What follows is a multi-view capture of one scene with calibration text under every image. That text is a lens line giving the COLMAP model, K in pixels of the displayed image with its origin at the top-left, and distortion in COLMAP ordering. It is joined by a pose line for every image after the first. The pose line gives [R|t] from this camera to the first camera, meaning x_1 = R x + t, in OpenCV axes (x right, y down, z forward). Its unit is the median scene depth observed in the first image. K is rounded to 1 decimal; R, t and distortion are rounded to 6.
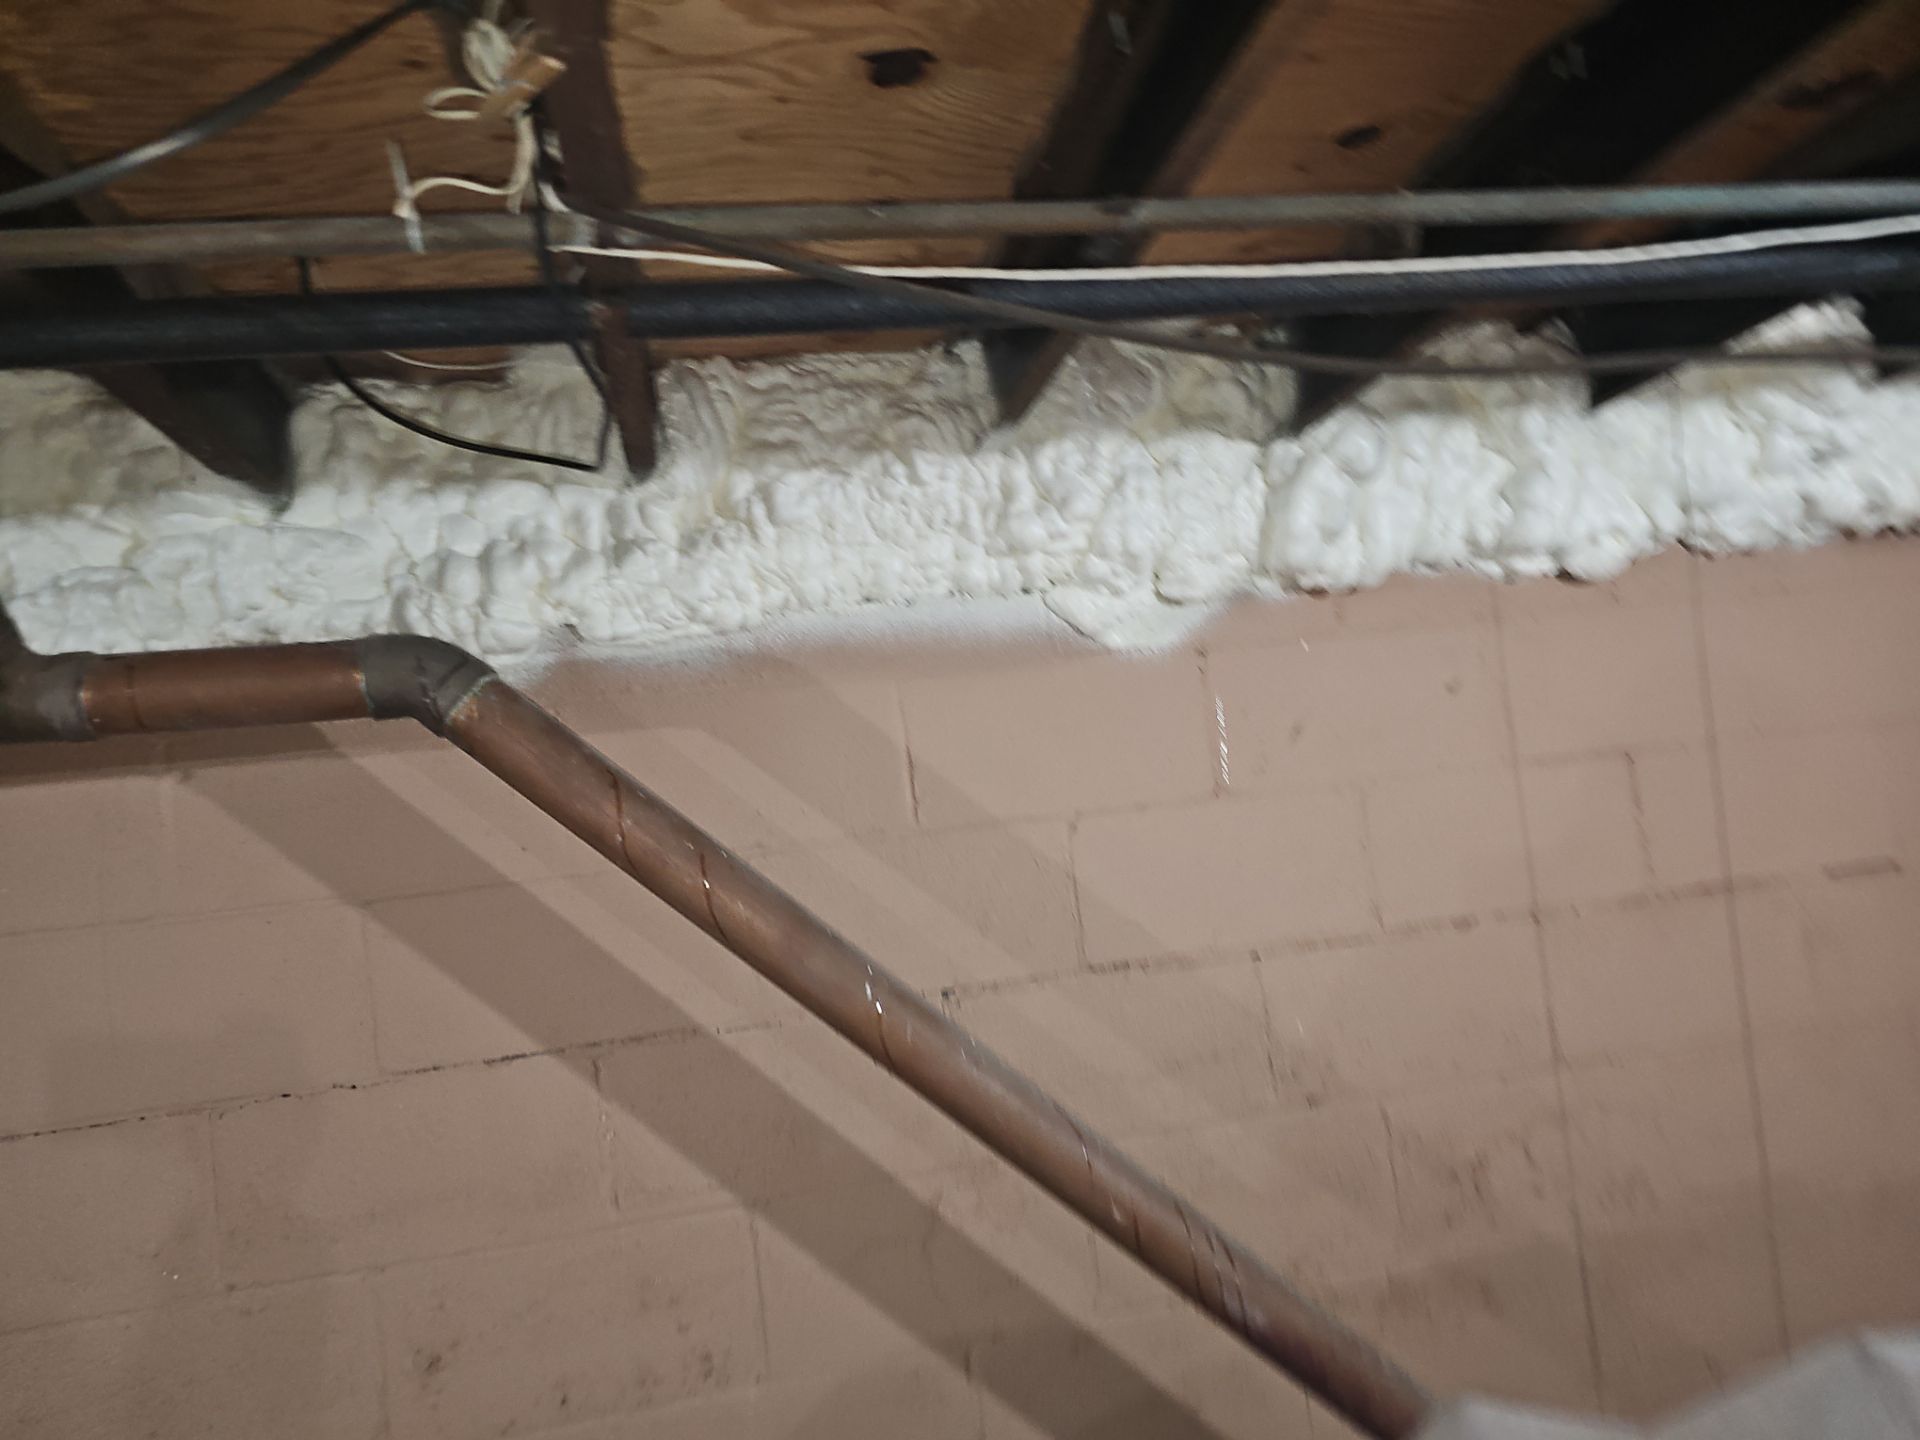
lens RADIAL K [[1266.5, 0, 958.2], [0, 1266.5, 718.6], [0, 0, 1]] dist [0.040934, -0.032791]
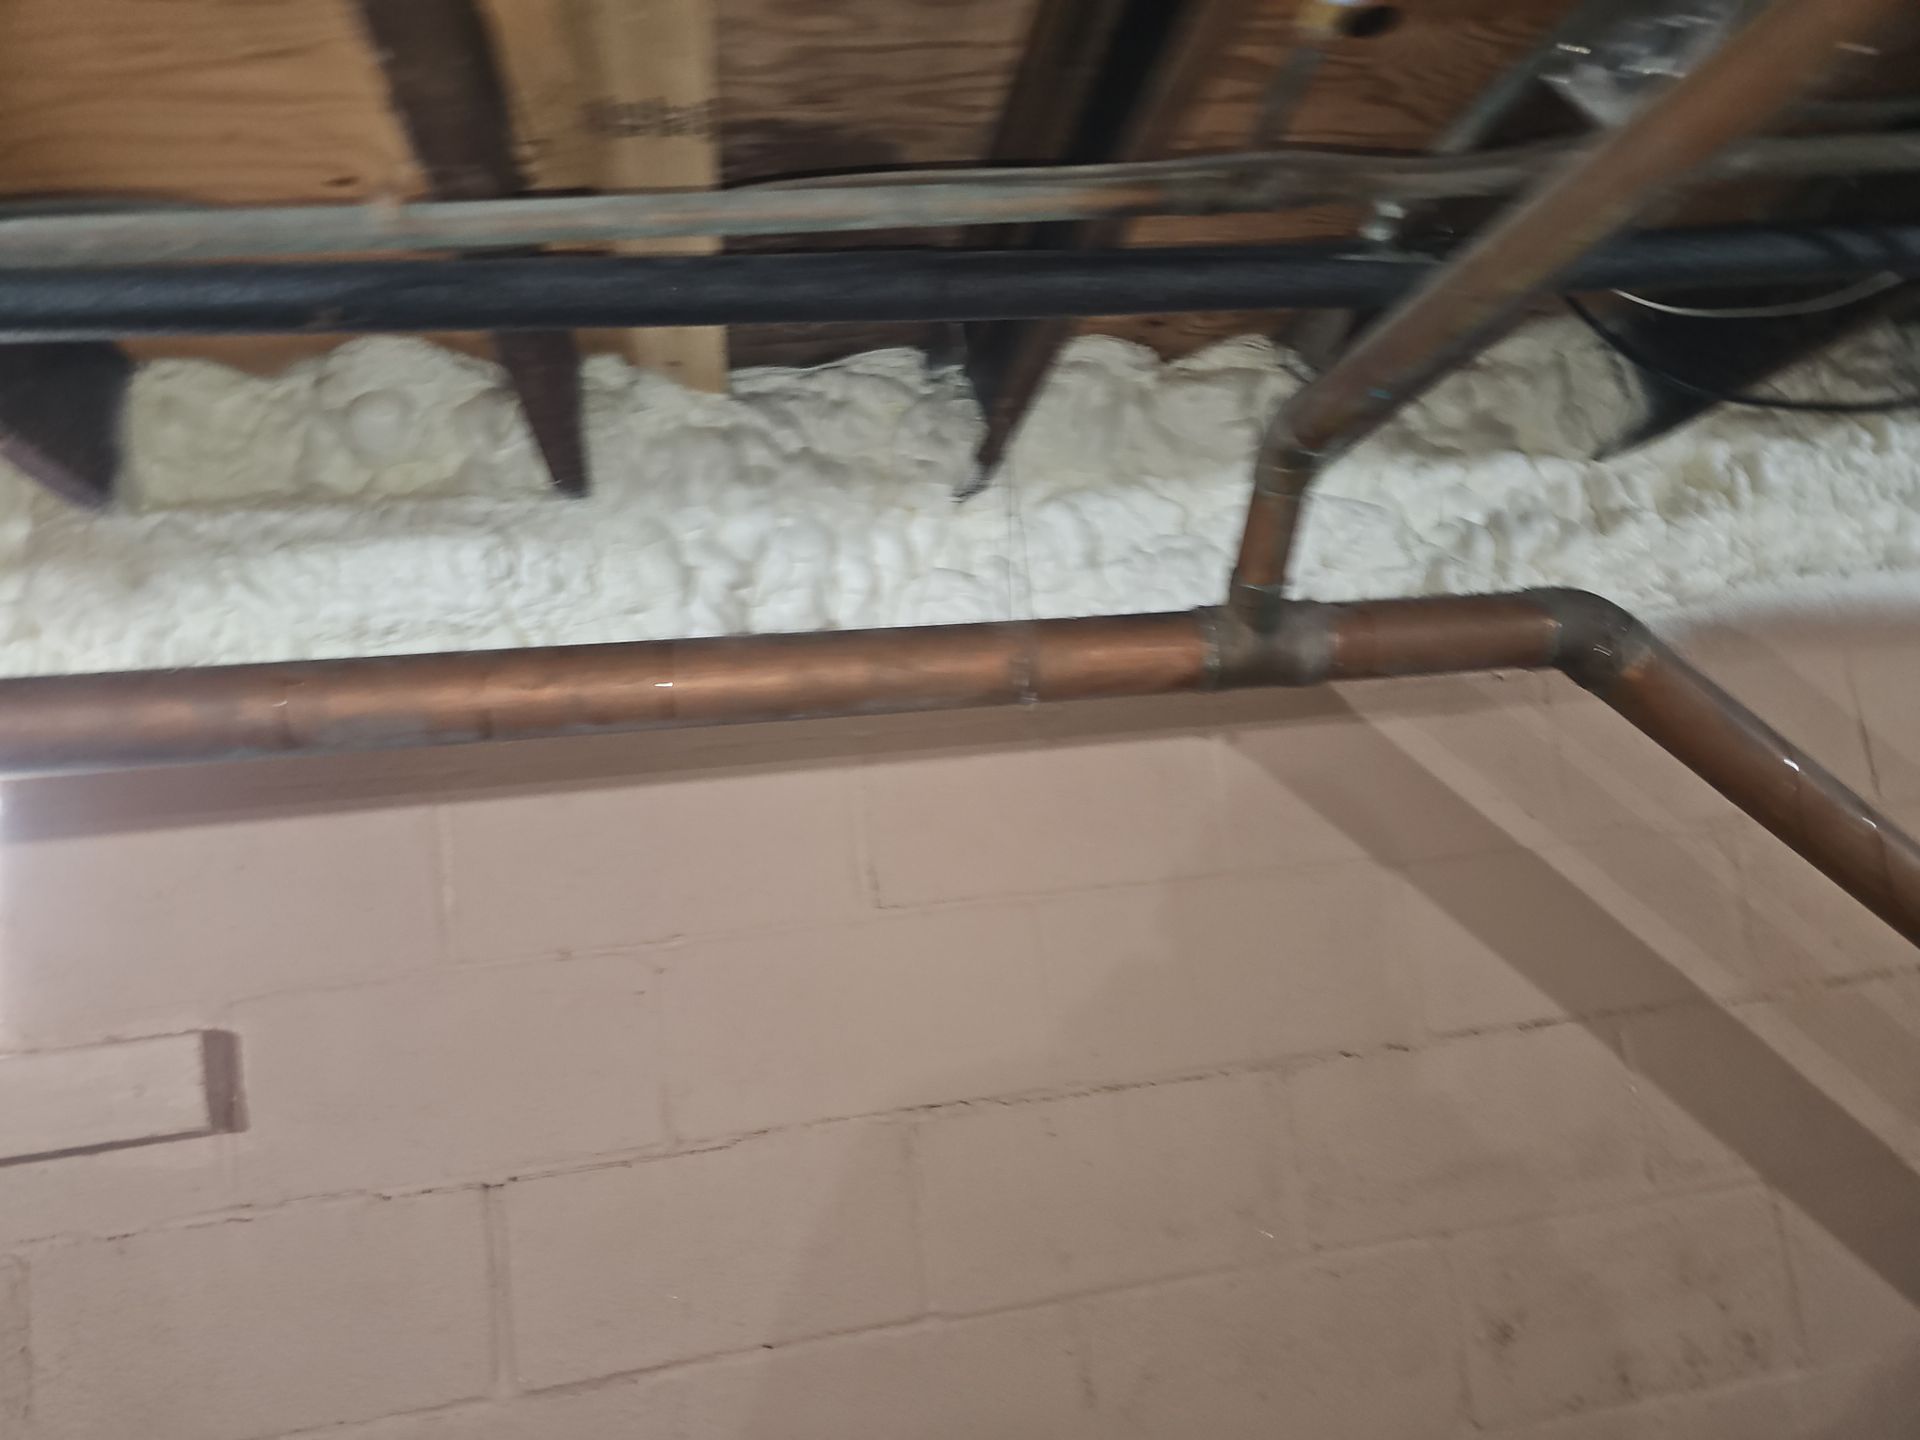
lens RADIAL K [[1266.5, 0, 953.4], [0, 1266.5, 712.2], [0, 0, 1]] dist [0.040934, -0.032791]
pose [[0.999165, -0.004852, -0.040577, -0.746930], [0.002370, 0.998135, -0.061000, 0.081363], [0.040797, 0.060853, 0.997313, -0.026054]]
